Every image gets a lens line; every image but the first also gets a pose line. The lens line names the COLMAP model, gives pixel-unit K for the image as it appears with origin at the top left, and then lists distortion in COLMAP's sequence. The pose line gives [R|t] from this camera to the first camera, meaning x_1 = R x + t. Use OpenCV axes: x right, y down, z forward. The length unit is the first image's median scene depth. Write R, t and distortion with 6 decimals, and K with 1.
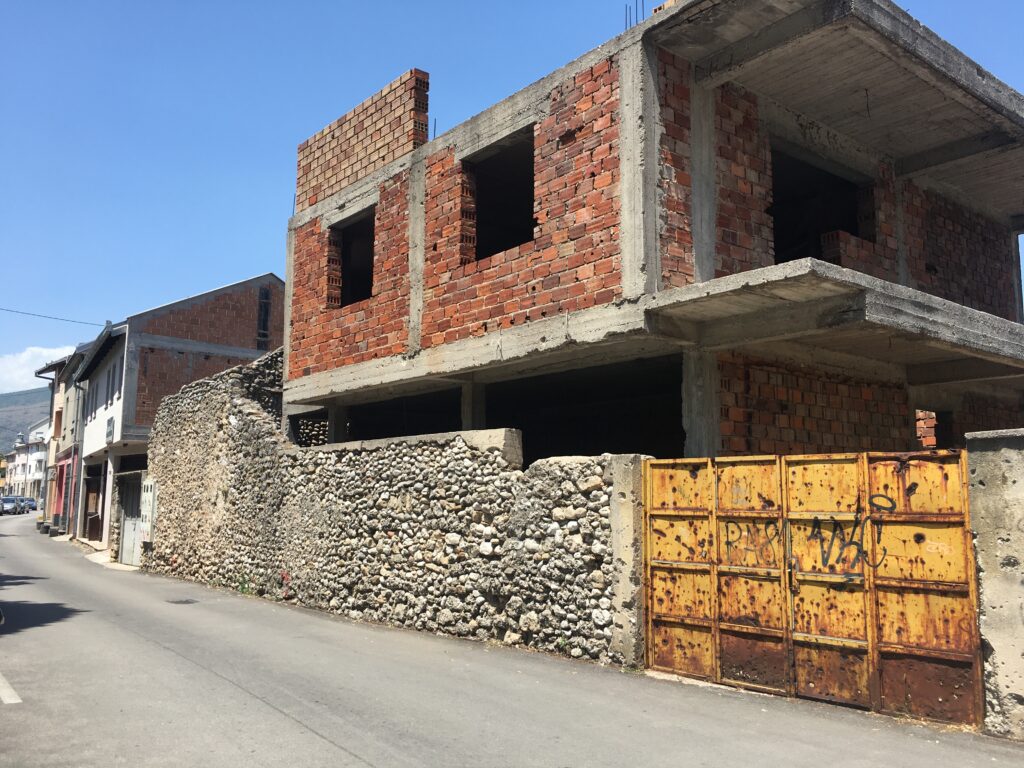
lens RADIAL K [[858.8, 0, 510.1], [0, 858.8, 375.6], [0, 0, 1]] dist [0.040274, -0.067968]
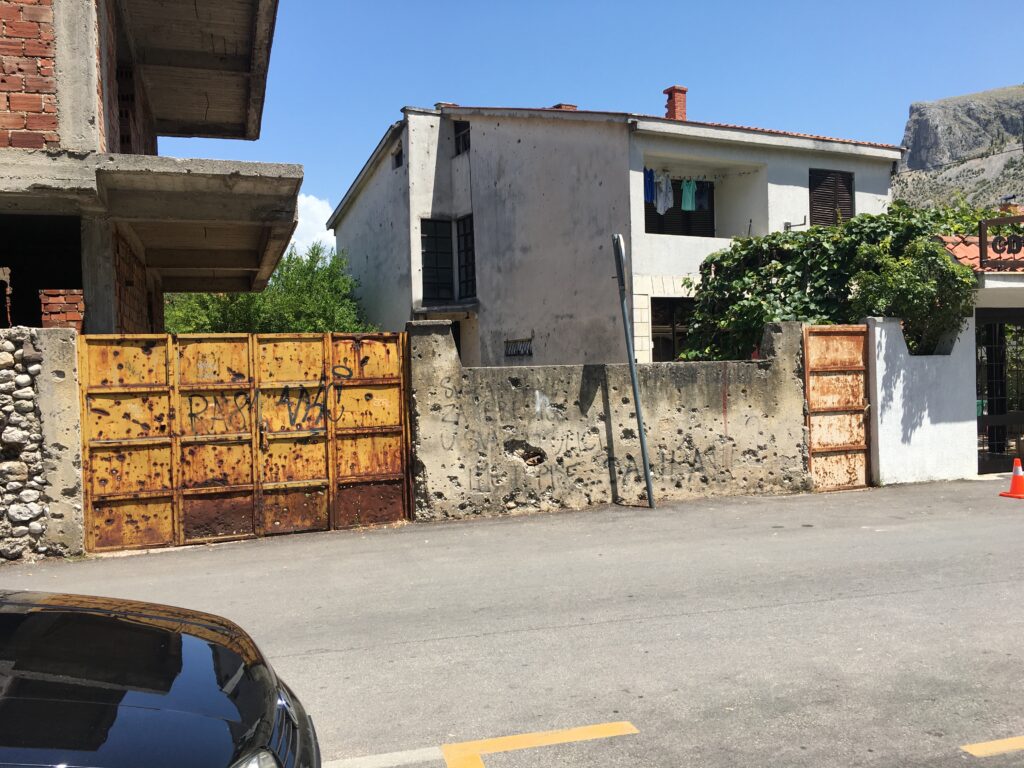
lens RADIAL K [[858.8, 0, 510.1], [0, 858.8, 384.5], [0, 0, 1]] dist [0.040274, -0.067968]
pose [[0.353922, -0.038960, 0.934463, -0.614382], [-0.105948, 0.991031, 0.081446, 0.030874], [-0.929255, -0.127830, 0.346620, 0.285108]]
